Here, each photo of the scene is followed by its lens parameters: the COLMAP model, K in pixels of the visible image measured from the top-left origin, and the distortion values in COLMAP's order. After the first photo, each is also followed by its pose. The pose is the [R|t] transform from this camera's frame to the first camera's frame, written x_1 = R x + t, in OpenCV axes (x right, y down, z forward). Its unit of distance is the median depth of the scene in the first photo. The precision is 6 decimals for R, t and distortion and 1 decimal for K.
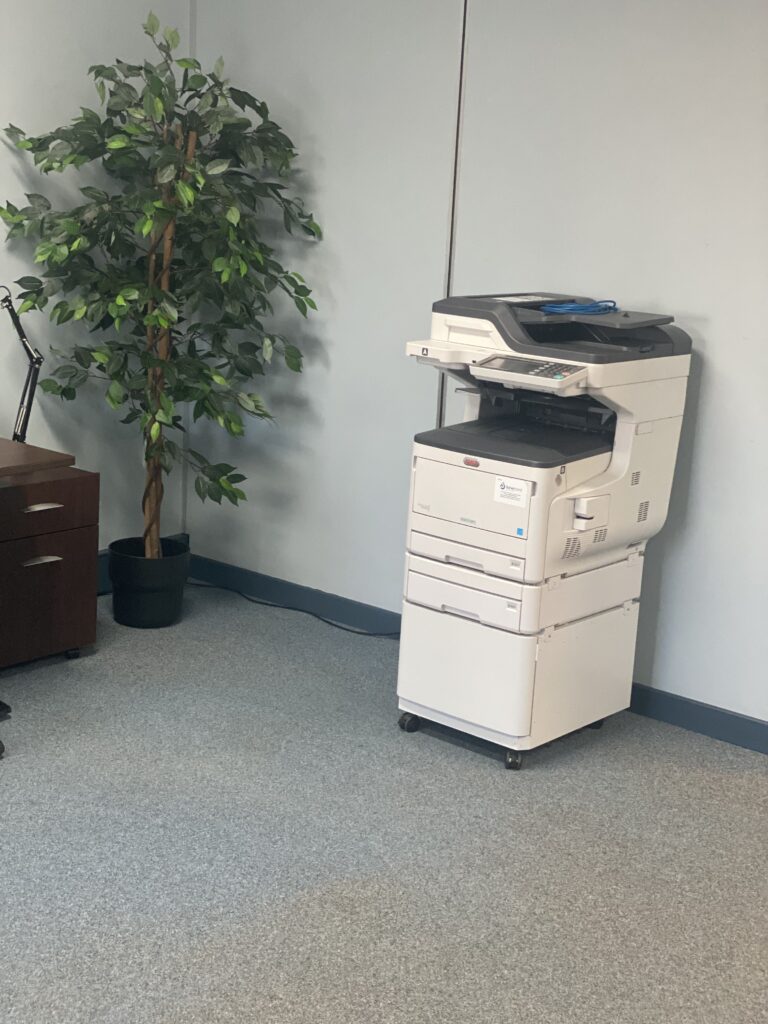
lens RADIAL K [[1490.9, 0, 384.3], [0, 1490.9, 512.9], [0, 0, 1]] dist [0.082254, 0.000000]
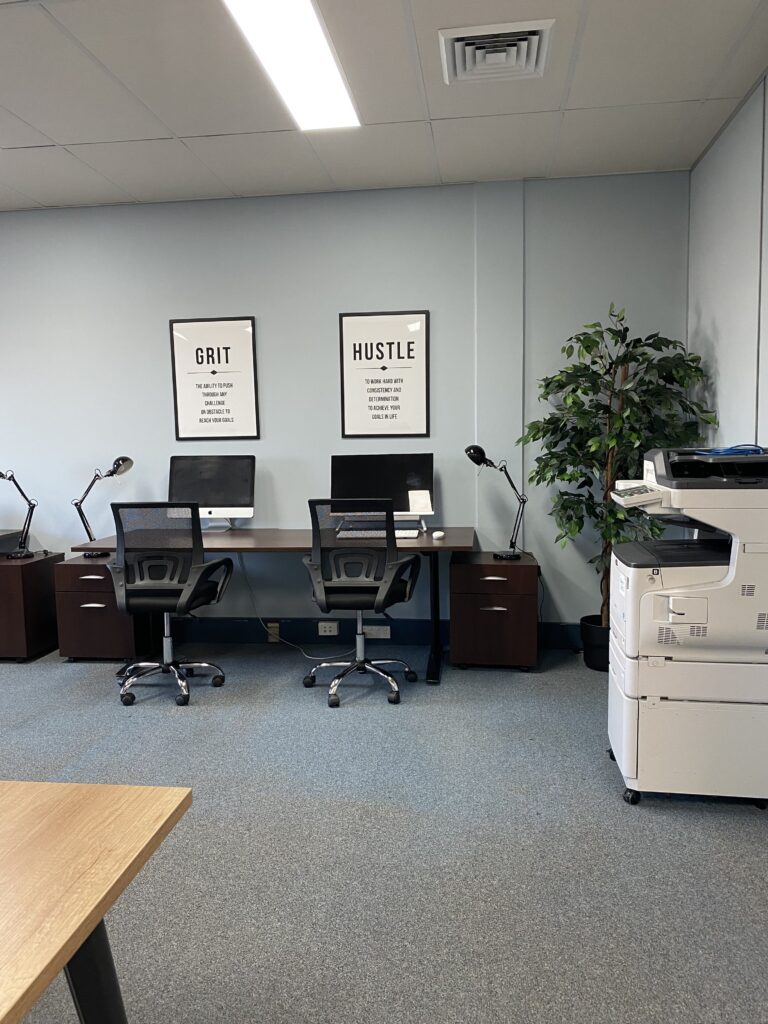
lens RADIAL K [[797.4, 0, 455.8], [0, 797.4, 521.1], [0, 0, 1]] dist [0.017110, -0.014590]
pose [[0.536709, 0.022878, -0.843457, 0.590139], [-0.152317, 0.985837, -0.070183, 0.002437], [0.829906, 0.166140, 0.532592, 0.471996]]
